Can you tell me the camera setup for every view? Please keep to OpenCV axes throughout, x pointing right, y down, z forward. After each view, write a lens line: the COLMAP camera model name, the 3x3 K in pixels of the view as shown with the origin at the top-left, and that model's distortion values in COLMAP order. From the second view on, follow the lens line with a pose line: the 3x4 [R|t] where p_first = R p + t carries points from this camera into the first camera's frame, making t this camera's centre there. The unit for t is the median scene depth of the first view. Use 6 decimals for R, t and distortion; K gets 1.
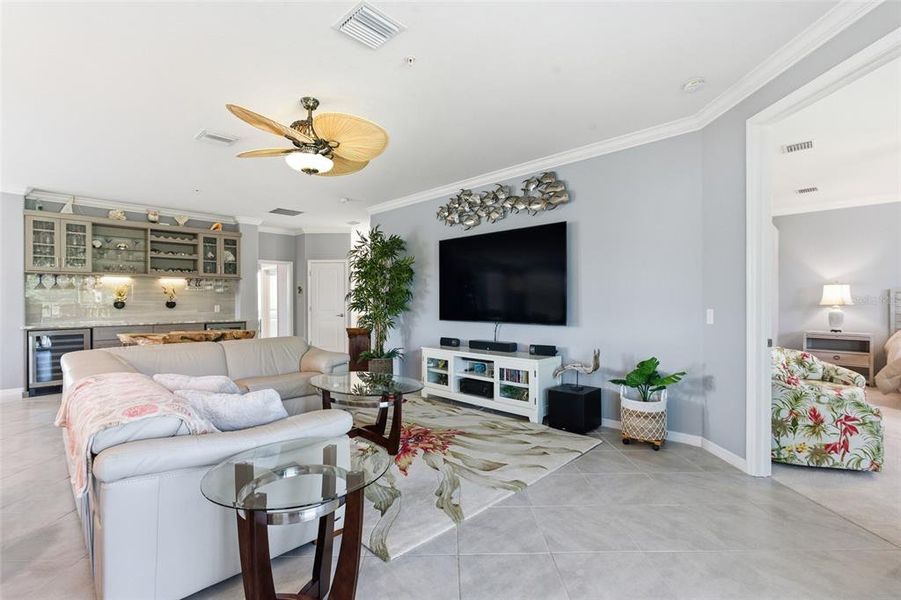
lens RADIAL K [[405.1, 0, 454.1], [0, 405.1, 300.3], [0, 0, 1]] dist [-0.012321, 0.006058]
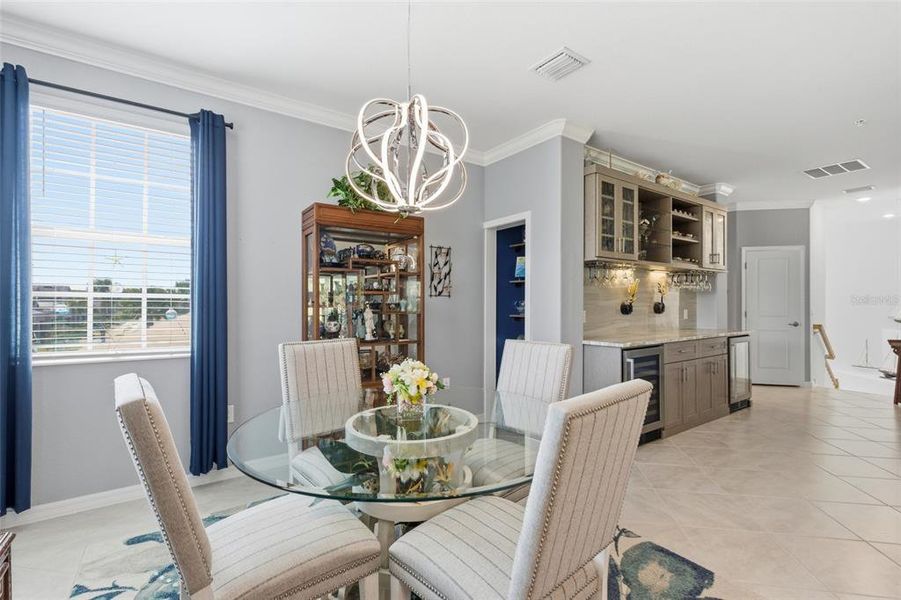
lens RADIAL K [[408.3, 0, 453.6], [0, 408.3, 303.5], [0, 0, 1]] dist [-0.001322, -0.000268]
pose [[0.983301, 0.003517, -0.181952, -1.312332], [-0.003056, 0.999991, 0.002814, 0.000924], [0.181960, -0.002211, 0.983303, 0.335114]]
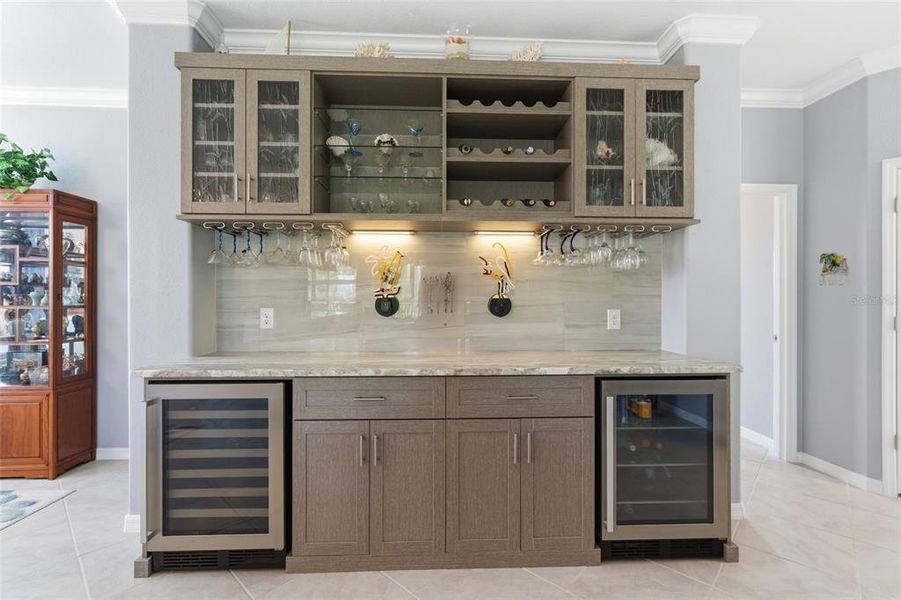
lens RADIAL K [[409.1, 0, 454.2], [0, 409.1, 299.8], [0, 0, 1]] dist [-0.016488, 0.010095]
pose [[0.727068, 0.005532, -0.686544, -0.686527], [-0.001889, 0.999980, 0.006057, 0.003448], [0.686563, -0.003107, 0.727063, 1.006657]]
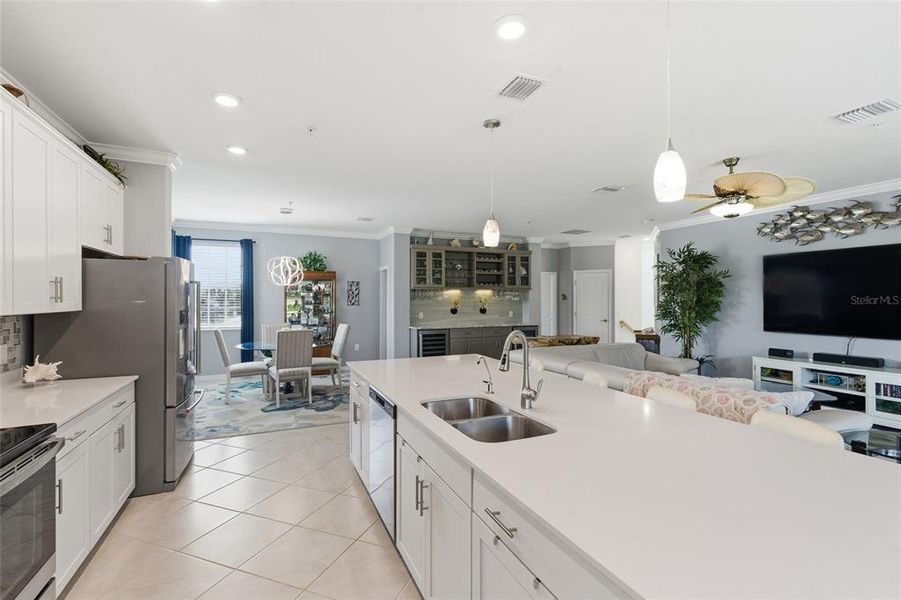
lens RADIAL K [[409.1, 0, 454.2], [0, 409.1, 299.8], [0, 0, 1]] dist [-0.016488, 0.010095]
pose [[0.929419, 0.002604, -0.369016, -0.446512], [-0.000723, 0.999986, 0.005237, -0.043268], [0.369024, -0.004601, 0.929408, -0.315184]]
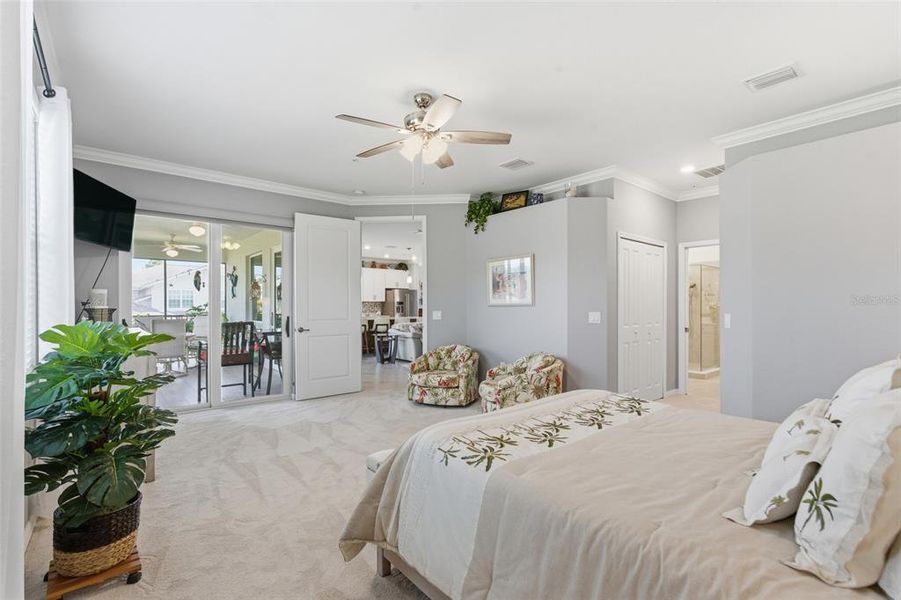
lens RADIAL K [[409.1, 0, 454.2], [0, 409.1, 299.8], [0, 0, 1]] dist [-0.016488, 0.010095]
pose [[-0.098593, -0.008125, -0.995095, 1.673985], [0.005429, 0.999947, -0.008703, -0.008166], [0.995113, -0.006260, -0.098544, 0.800937]]
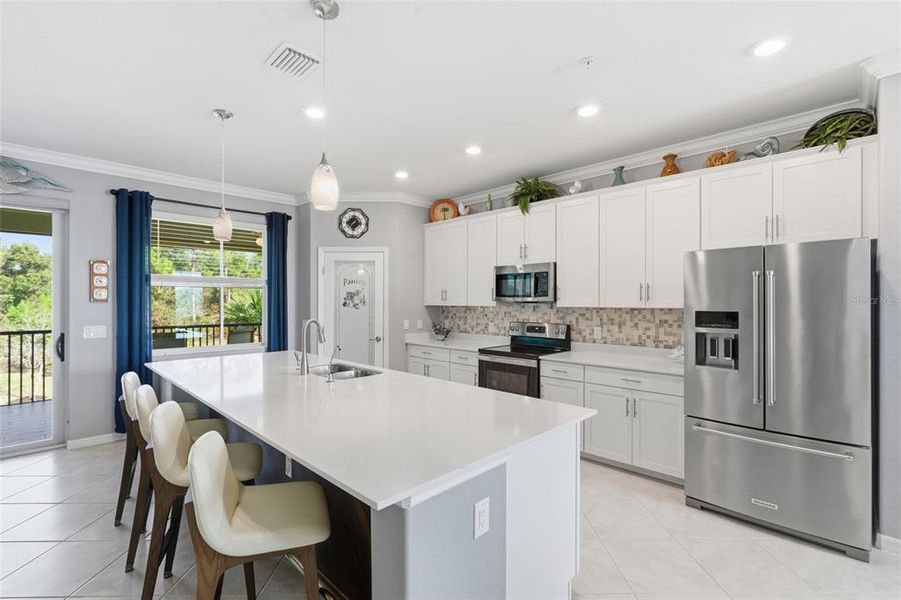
lens RADIAL K [[409.1, 0, 454.2], [0, 409.1, 299.8], [0, 0, 1]] dist [-0.016488, 0.010095]
pose [[-0.999967, 0.001207, 0.008038, -0.761498], [0.001145, 0.999970, -0.007697, -0.033742], [-0.008047, -0.007688, -0.999938, 0.707462]]
